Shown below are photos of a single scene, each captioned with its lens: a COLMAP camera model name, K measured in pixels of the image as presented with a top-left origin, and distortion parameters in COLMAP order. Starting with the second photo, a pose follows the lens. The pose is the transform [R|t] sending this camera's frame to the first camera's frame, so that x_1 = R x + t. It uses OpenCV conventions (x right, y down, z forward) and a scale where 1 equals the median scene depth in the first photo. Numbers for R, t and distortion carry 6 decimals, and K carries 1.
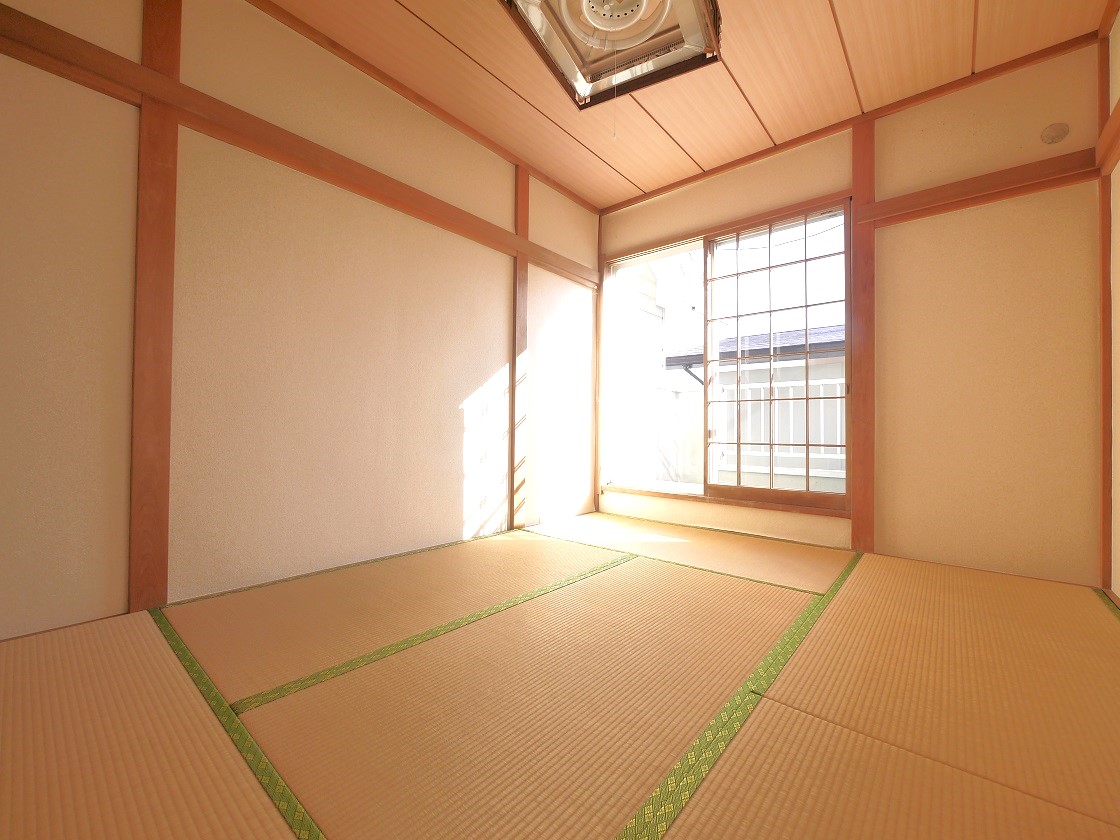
lens RADIAL K [[461.6, 0, 558.3], [0, 461.6, 419.7], [0, 0, 1]] dist [-0.006990, 0.000318]
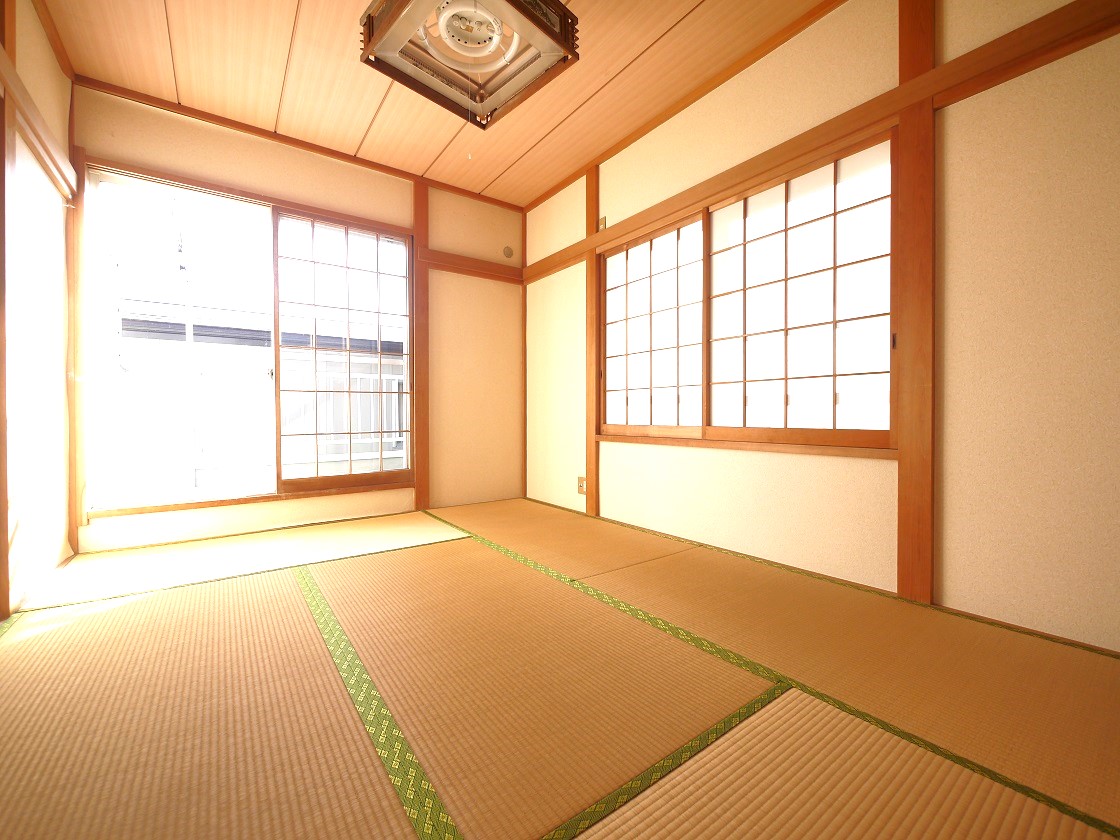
lens RADIAL K [[461.6, 0, 557.0], [0, 461.6, 417.7], [0, 0, 1]] dist [-0.006990, 0.000318]
pose [[0.233527, -0.014991, 0.972235, -0.479148], [-0.006541, 0.999834, 0.016988, -0.003989], [-0.972328, -0.010327, 0.233390, 0.279541]]
